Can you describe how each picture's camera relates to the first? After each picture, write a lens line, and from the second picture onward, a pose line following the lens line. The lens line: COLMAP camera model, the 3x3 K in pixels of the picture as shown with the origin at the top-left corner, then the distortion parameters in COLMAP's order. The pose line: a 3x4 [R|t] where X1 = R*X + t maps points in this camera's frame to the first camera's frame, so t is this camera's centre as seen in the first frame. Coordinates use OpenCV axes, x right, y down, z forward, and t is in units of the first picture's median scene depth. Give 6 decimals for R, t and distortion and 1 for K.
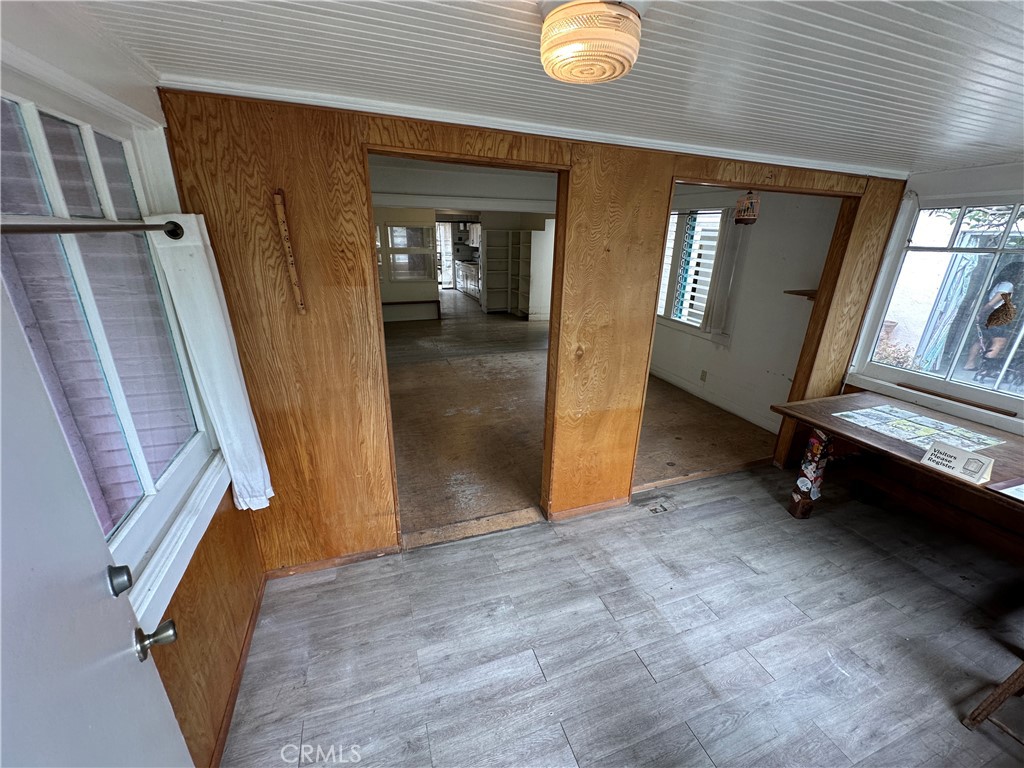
lens RADIAL K [[411.7, 0, 516.1], [0, 411.7, 383.9], [0, 0, 1]] dist [-0.001191, -0.000080]
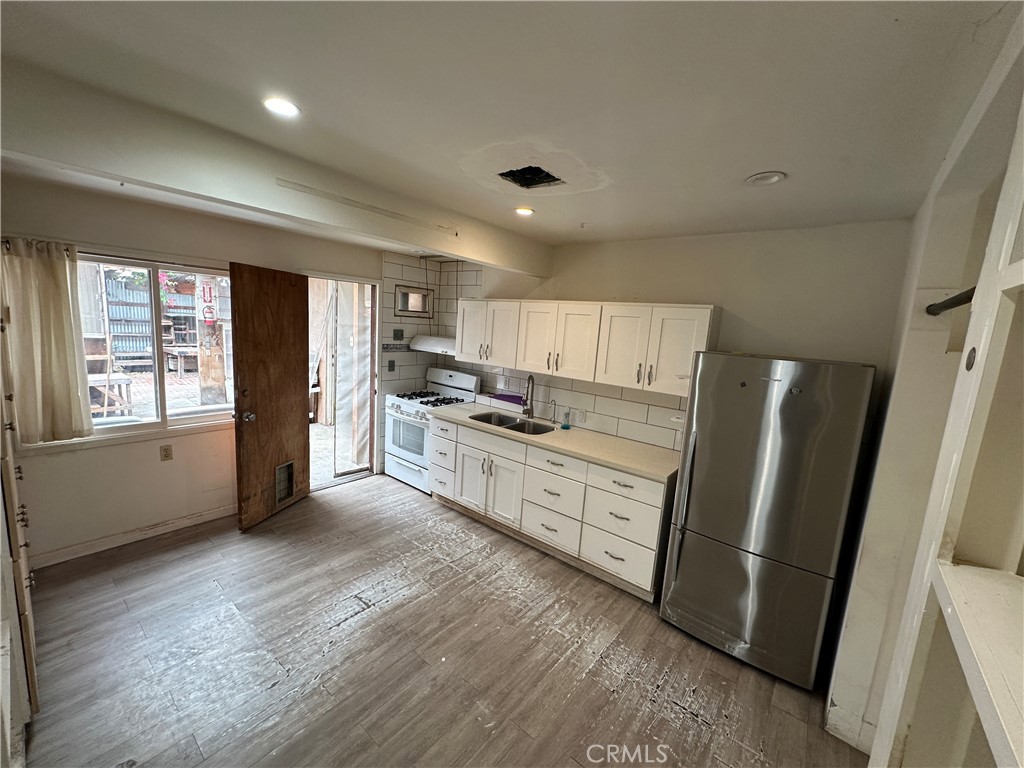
lens RADIAL K [[411.7, 0, 512.5], [0, 411.7, 384.1], [0, 0, 1]] dist [-0.001191, -0.000080]
pose [[0.856615, -0.034646, 0.514792, -0.347085], [0.126208, 0.981503, -0.143954, -0.367575], [-0.500282, 0.188284, 0.845143, 0.983858]]
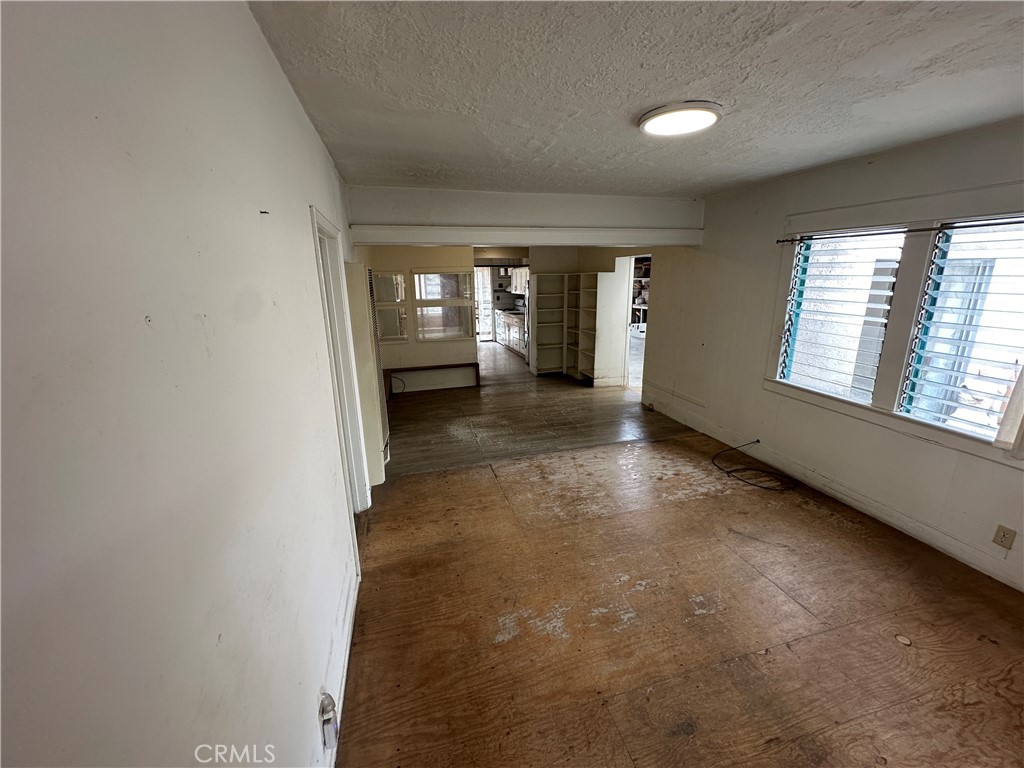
lens RADIAL K [[411.7, 0, 509.9], [0, 411.7, 384.9], [0, 0, 1]] dist [-0.001191, -0.000080]
pose [[0.995129, -0.010507, -0.098019, -0.048200], [0.000989, 0.995319, -0.096643, -0.082143], [0.098575, 0.096075, 0.990481, 0.224390]]
